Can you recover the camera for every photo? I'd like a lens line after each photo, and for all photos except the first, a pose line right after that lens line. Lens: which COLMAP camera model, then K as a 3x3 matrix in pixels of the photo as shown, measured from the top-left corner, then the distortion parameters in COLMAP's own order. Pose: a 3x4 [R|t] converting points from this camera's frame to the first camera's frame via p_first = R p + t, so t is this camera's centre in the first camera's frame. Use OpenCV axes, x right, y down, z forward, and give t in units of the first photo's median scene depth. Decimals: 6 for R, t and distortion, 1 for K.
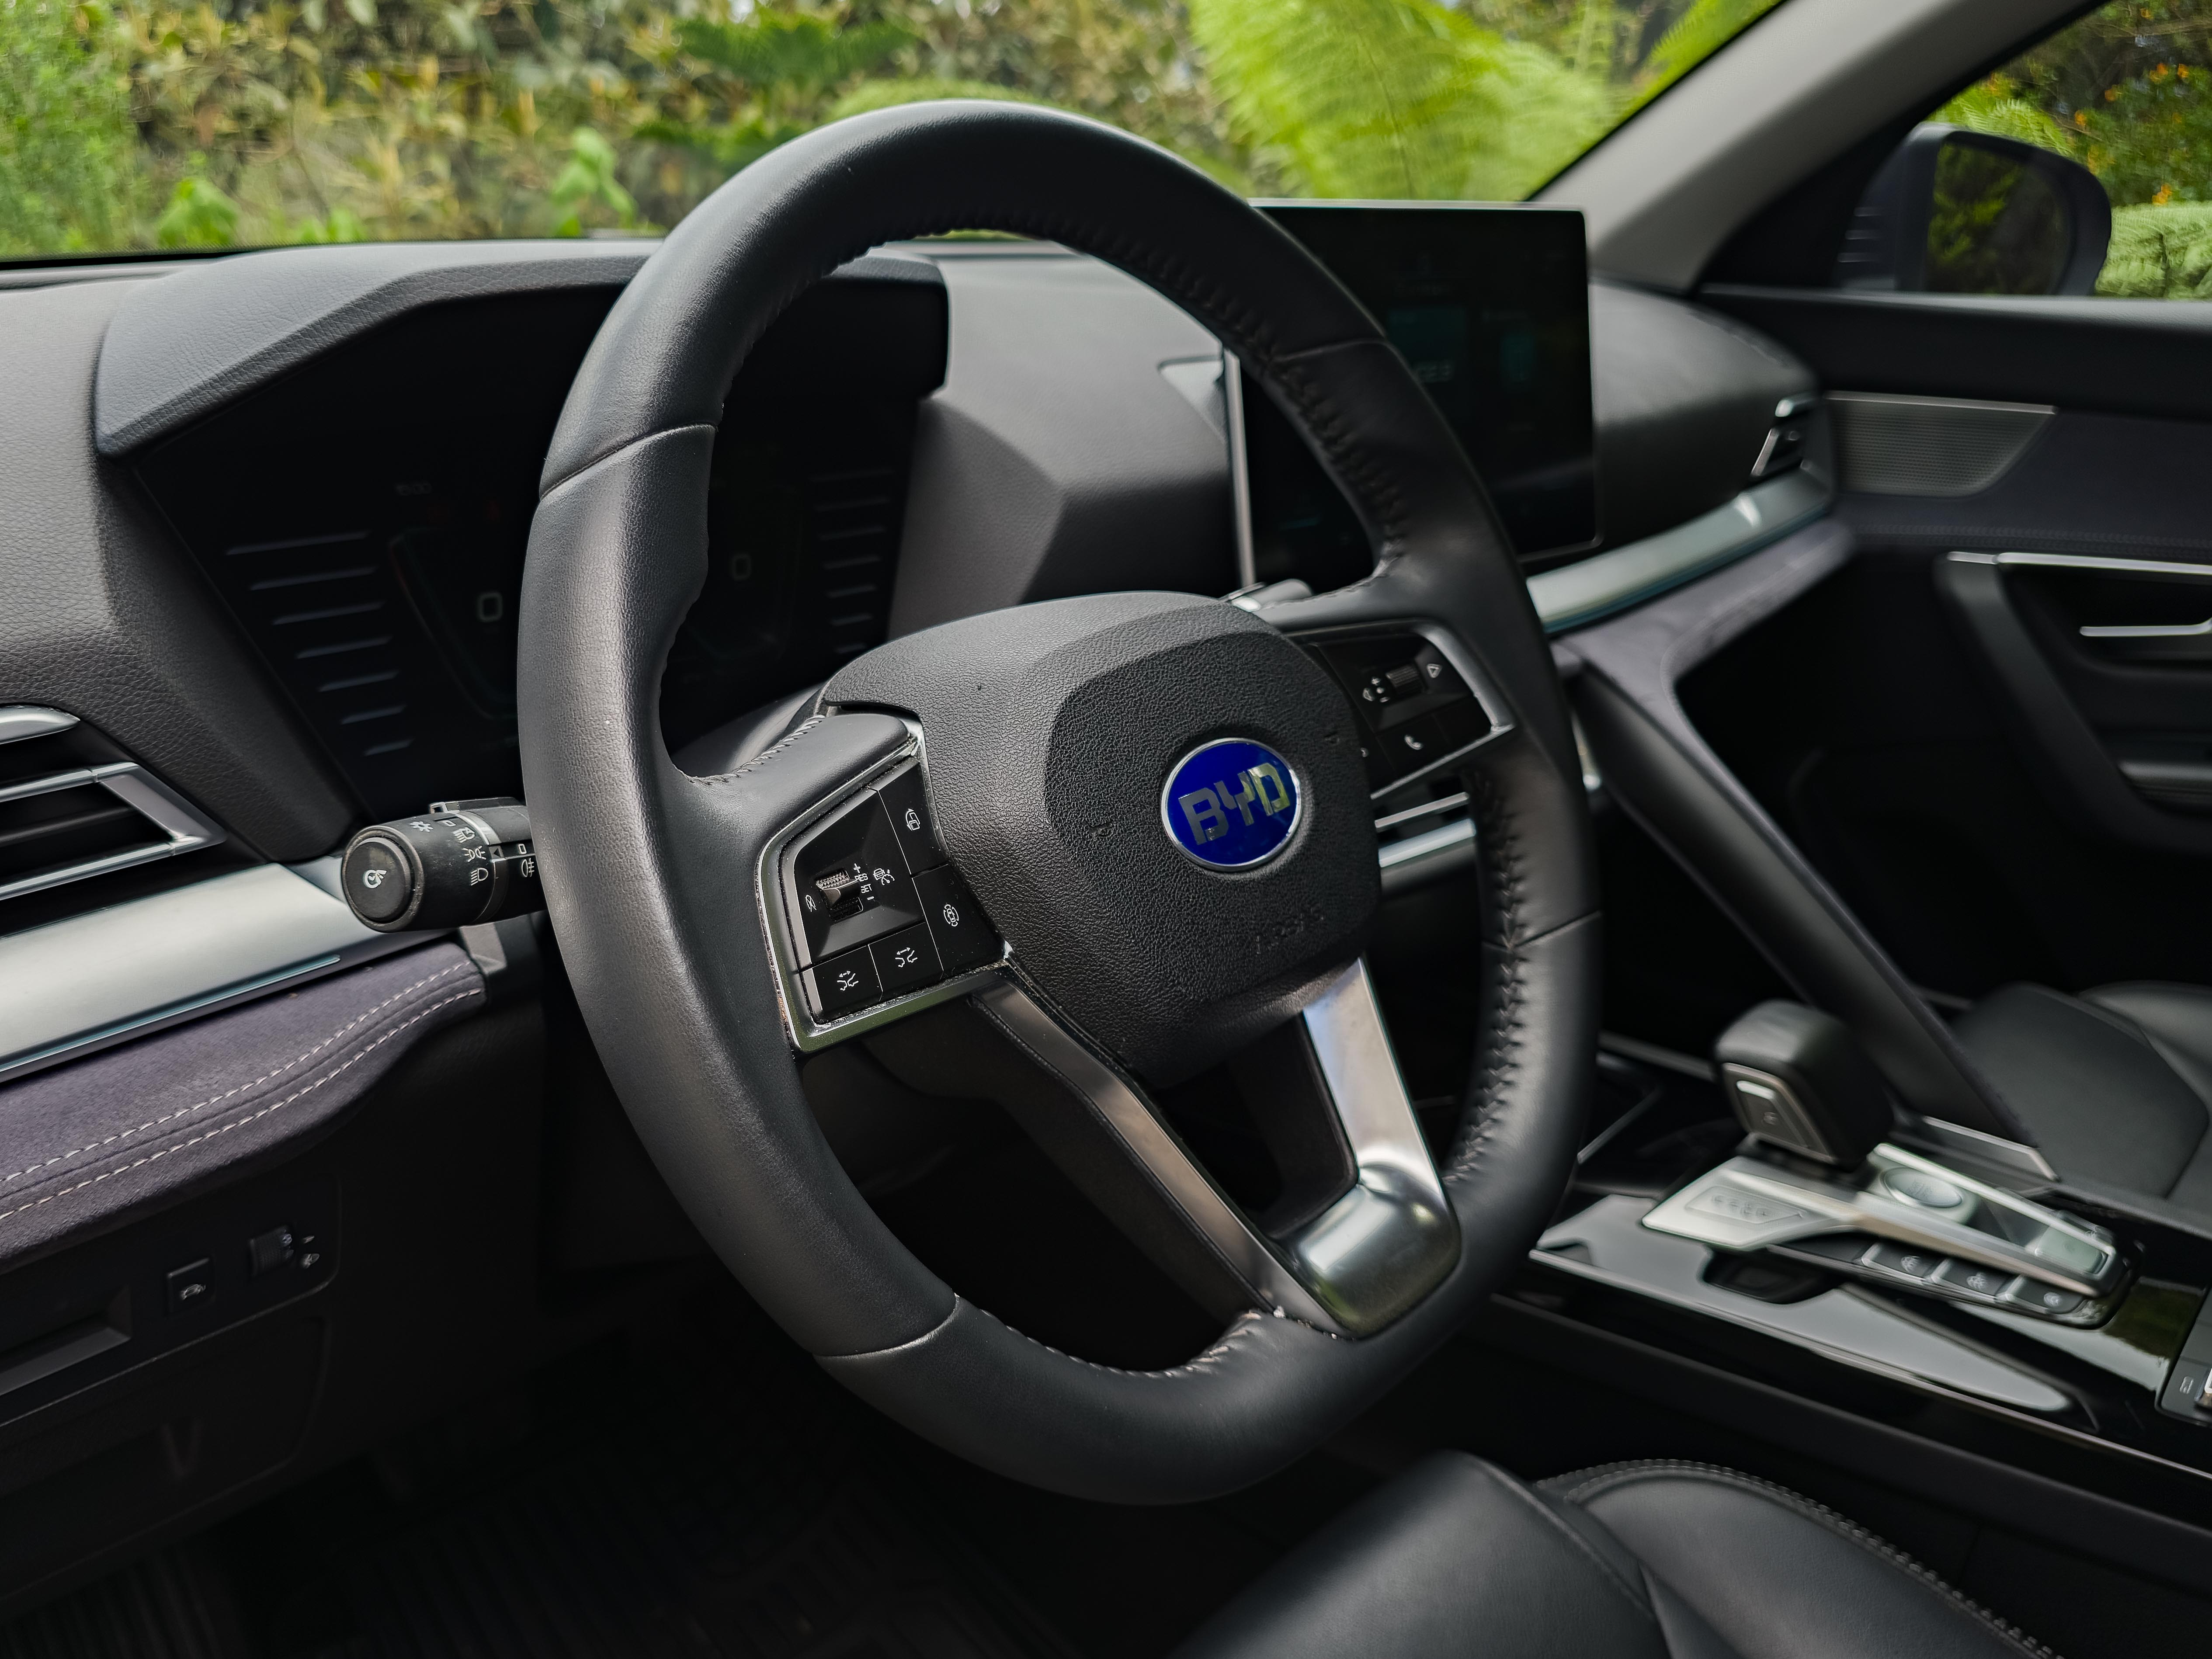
lens RADIAL K [[1301.9, 0, 1129.9], [0, 1301.9, 726.4], [0, 0, 1]] dist [-0.002881, -0.003542]
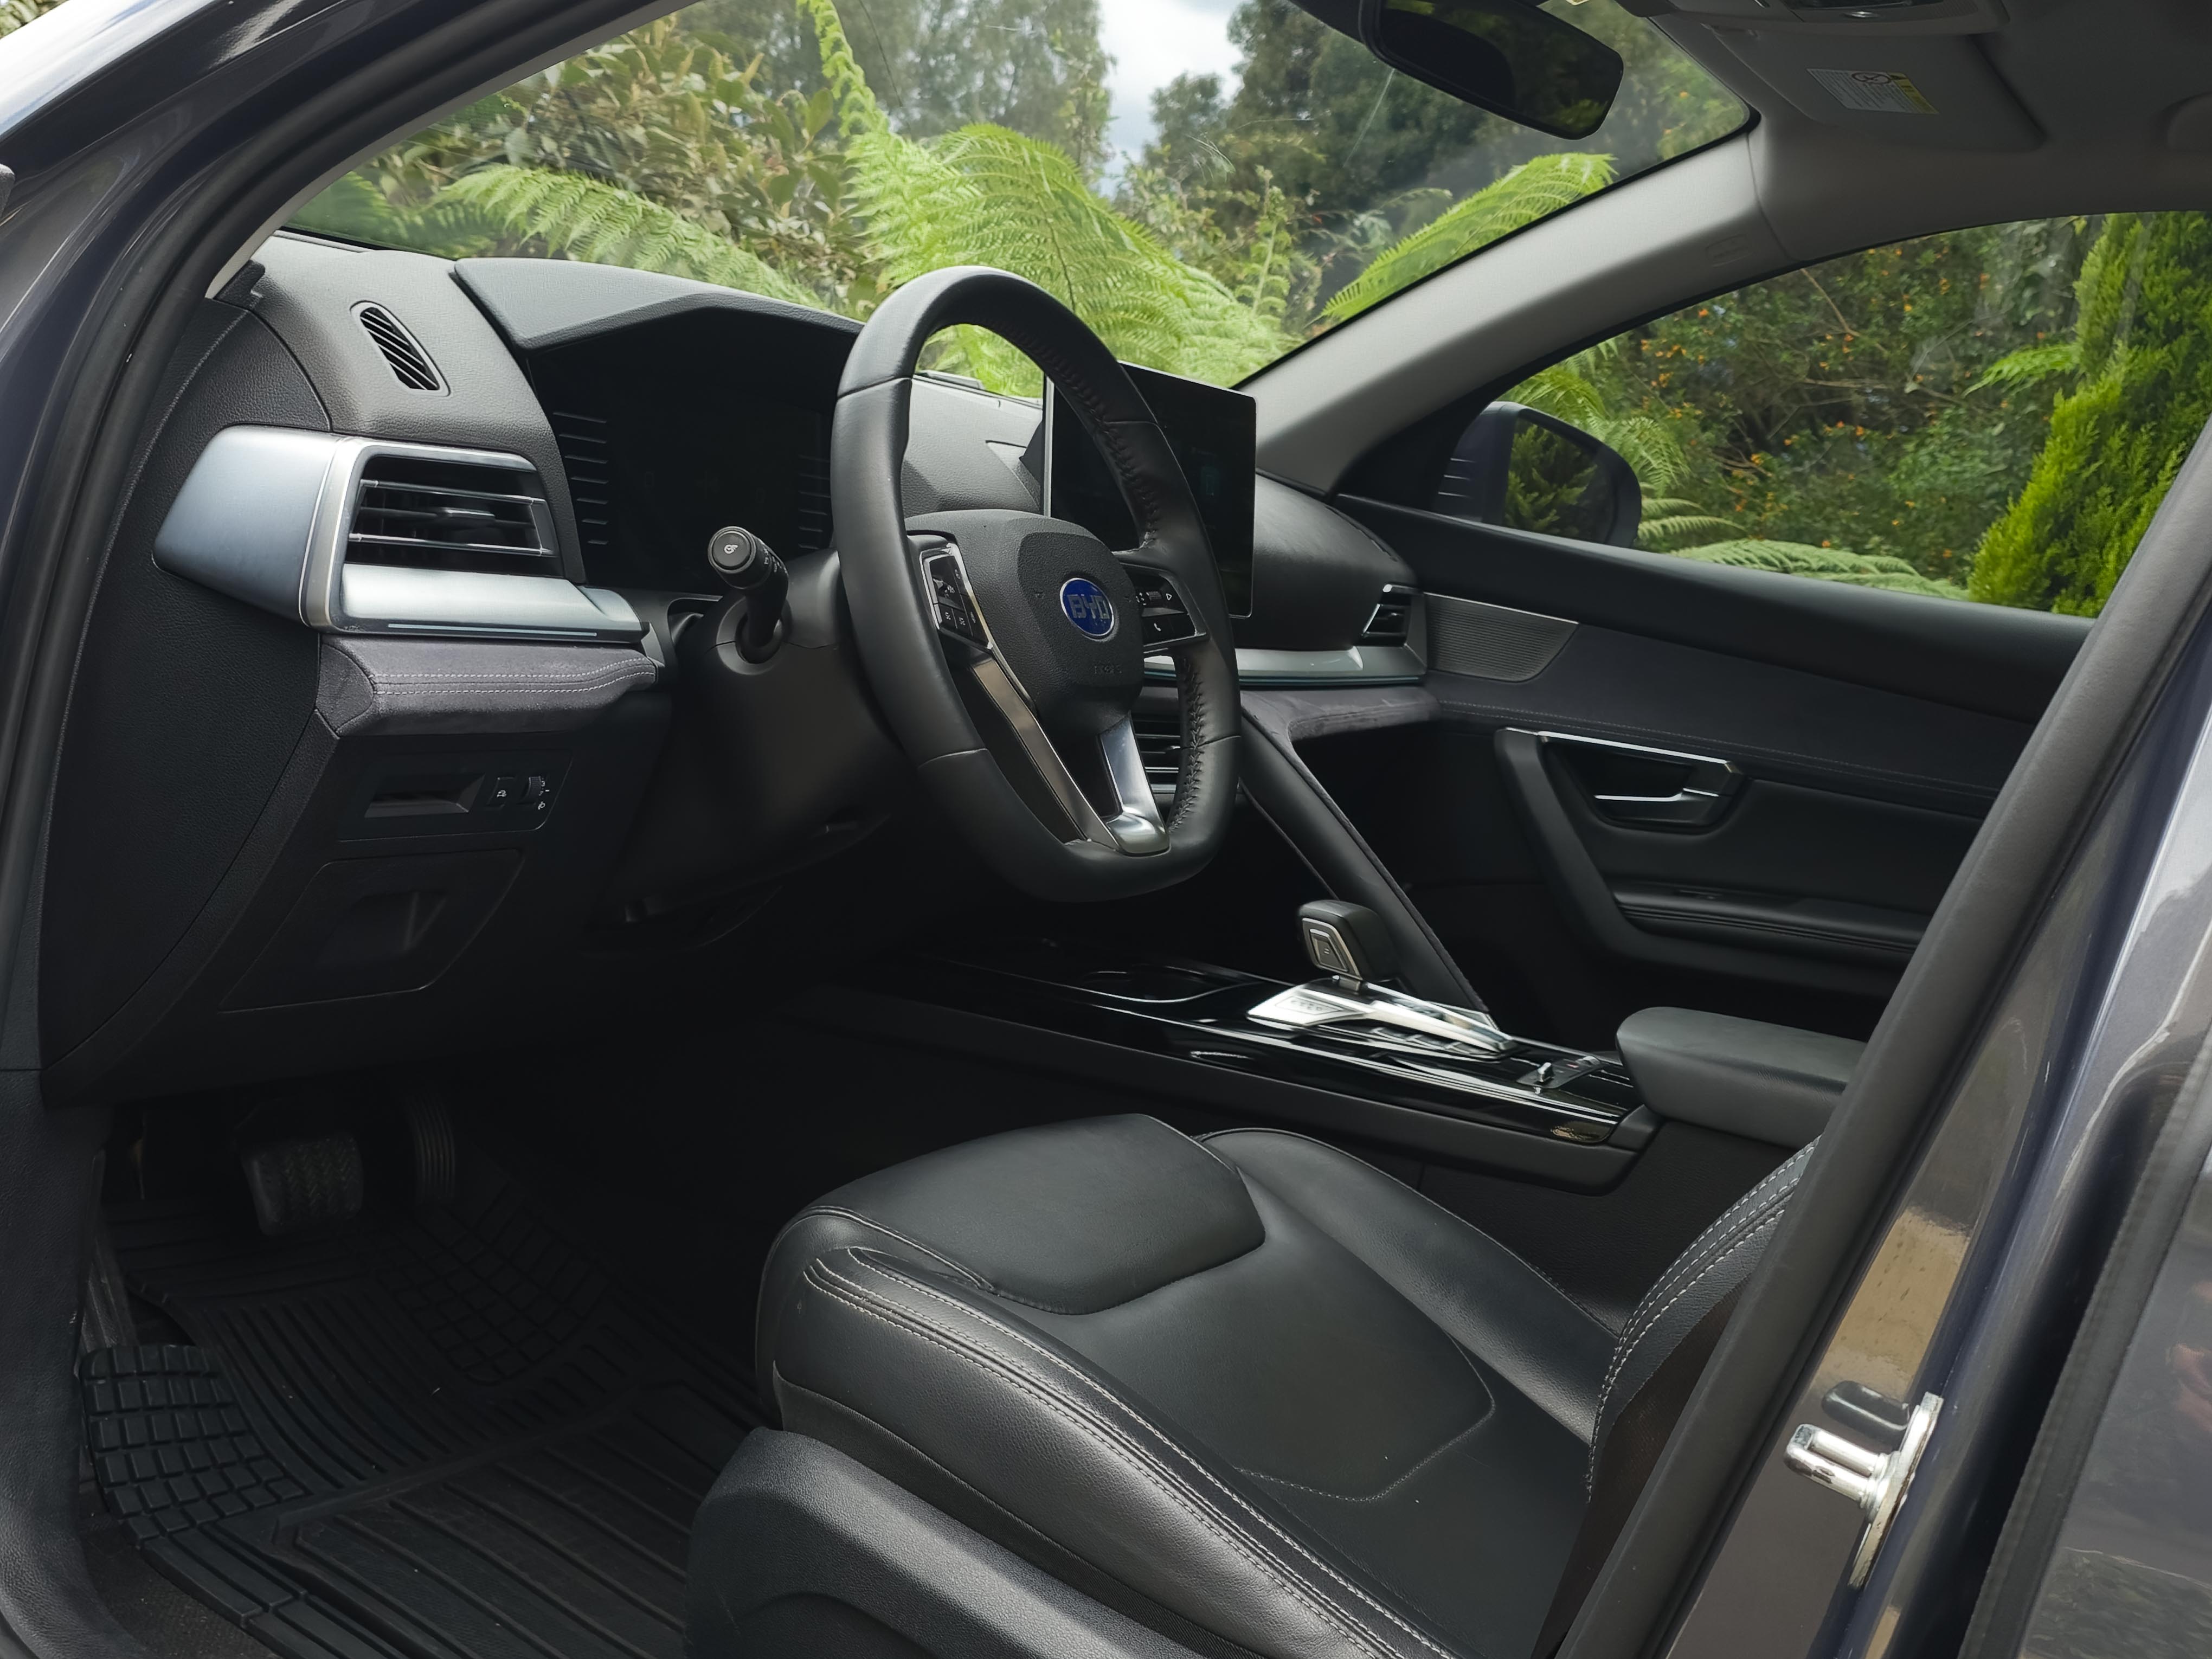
lens RADIAL K [[1801.1, 0, 1122.4], [0, 1801.1, 787.9], [0, 0, 1]] dist [0.085335, -0.086149]
pose [[0.954259, 0.126918, 0.270706, -0.344818], [-0.079246, 0.980412, -0.180310, 0.480686], [-0.288288, 0.150610, 0.945625, -0.968715]]
